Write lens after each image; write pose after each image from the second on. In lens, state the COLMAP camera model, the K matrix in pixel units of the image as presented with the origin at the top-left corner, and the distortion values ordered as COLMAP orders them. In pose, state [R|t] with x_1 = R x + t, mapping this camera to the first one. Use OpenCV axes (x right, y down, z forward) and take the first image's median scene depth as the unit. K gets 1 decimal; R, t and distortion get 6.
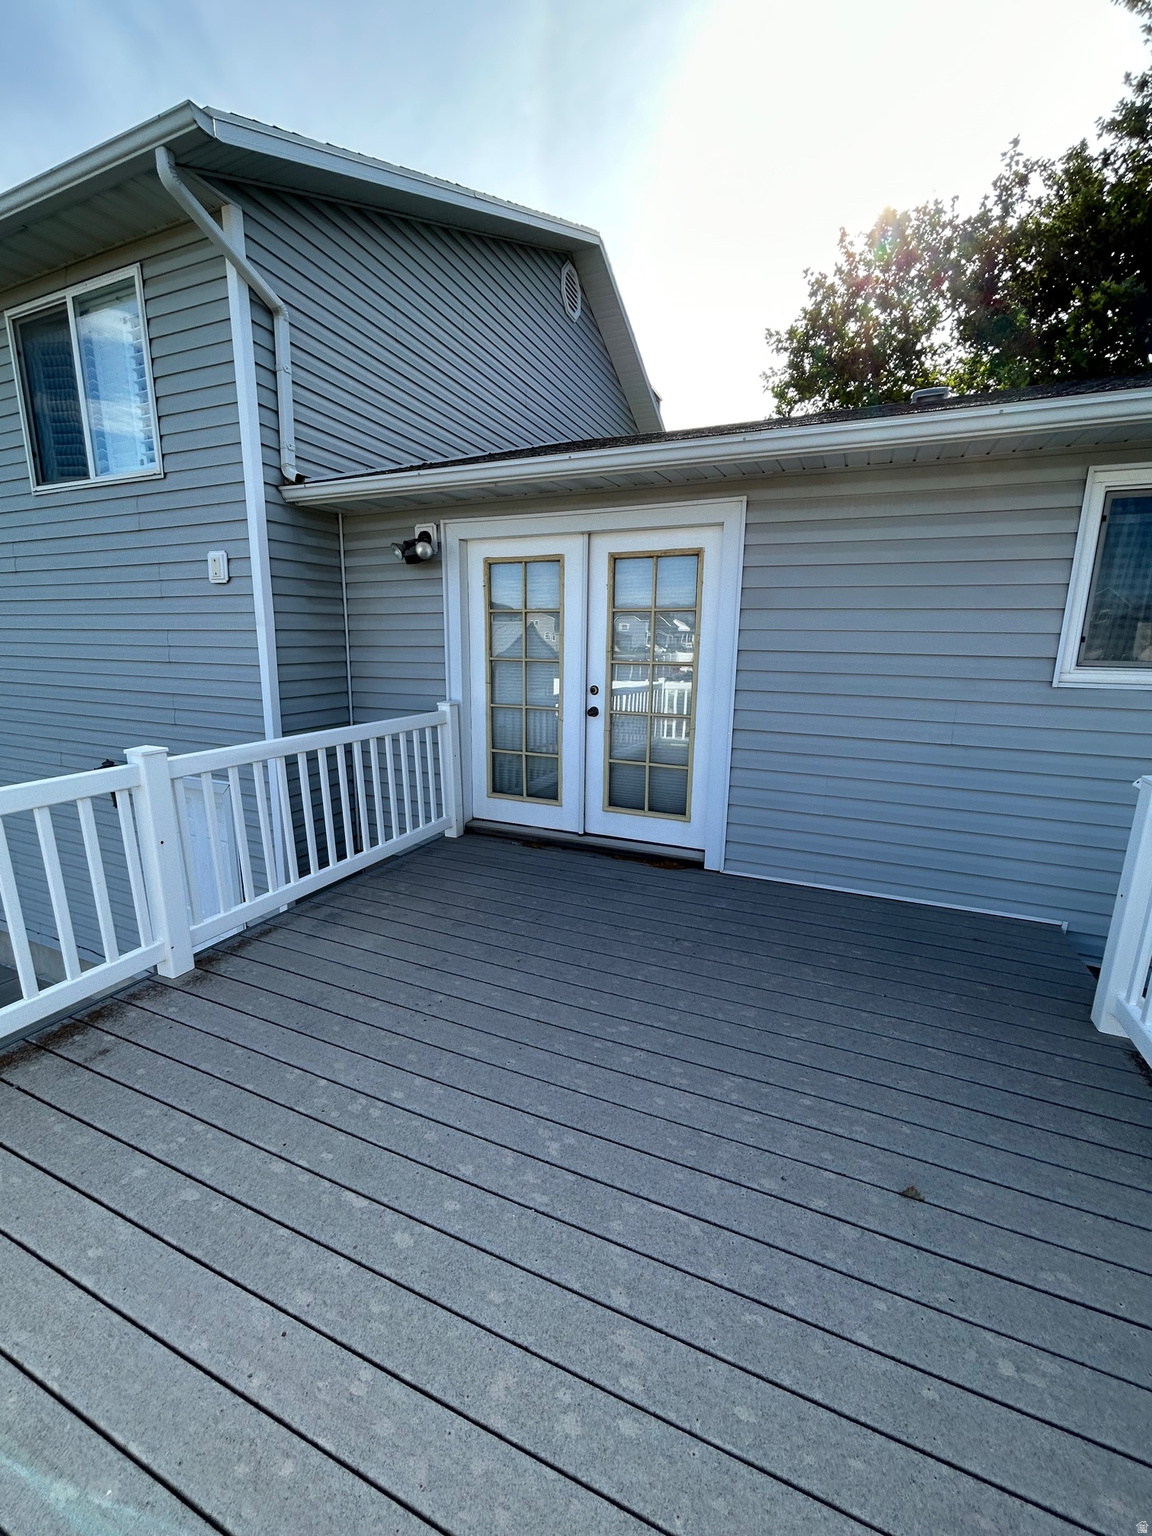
lens RADIAL K [[621.4, 0, 575.1], [0, 621.4, 777.0], [0, 0, 1]] dist [-0.008113, 0.000642]
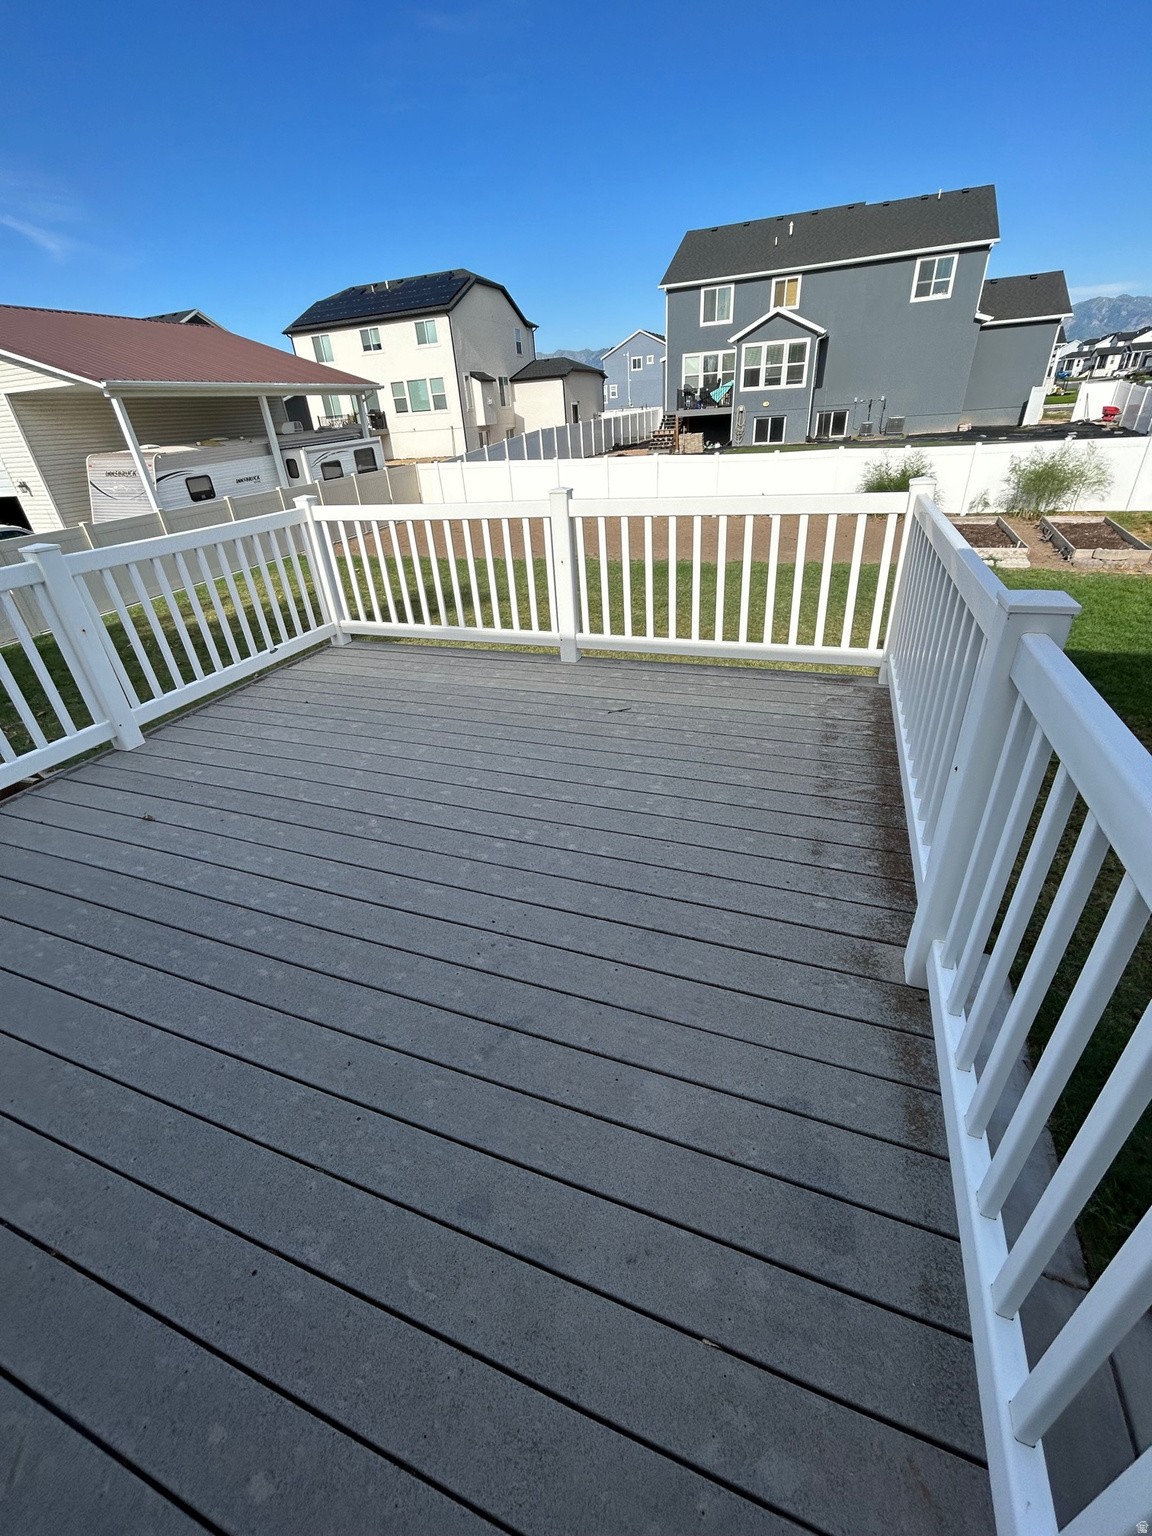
lens RADIAL K [[621.4, 0, 579.5], [0, 621.4, 761.9], [0, 0, 1]] dist [-0.008113, 0.000642]
pose [[-0.997613, 0.064796, -0.023858, -0.371898], [0.032728, 0.747973, 0.662921, -0.308745], [0.060800, 0.660558, -0.748309, 1.575102]]
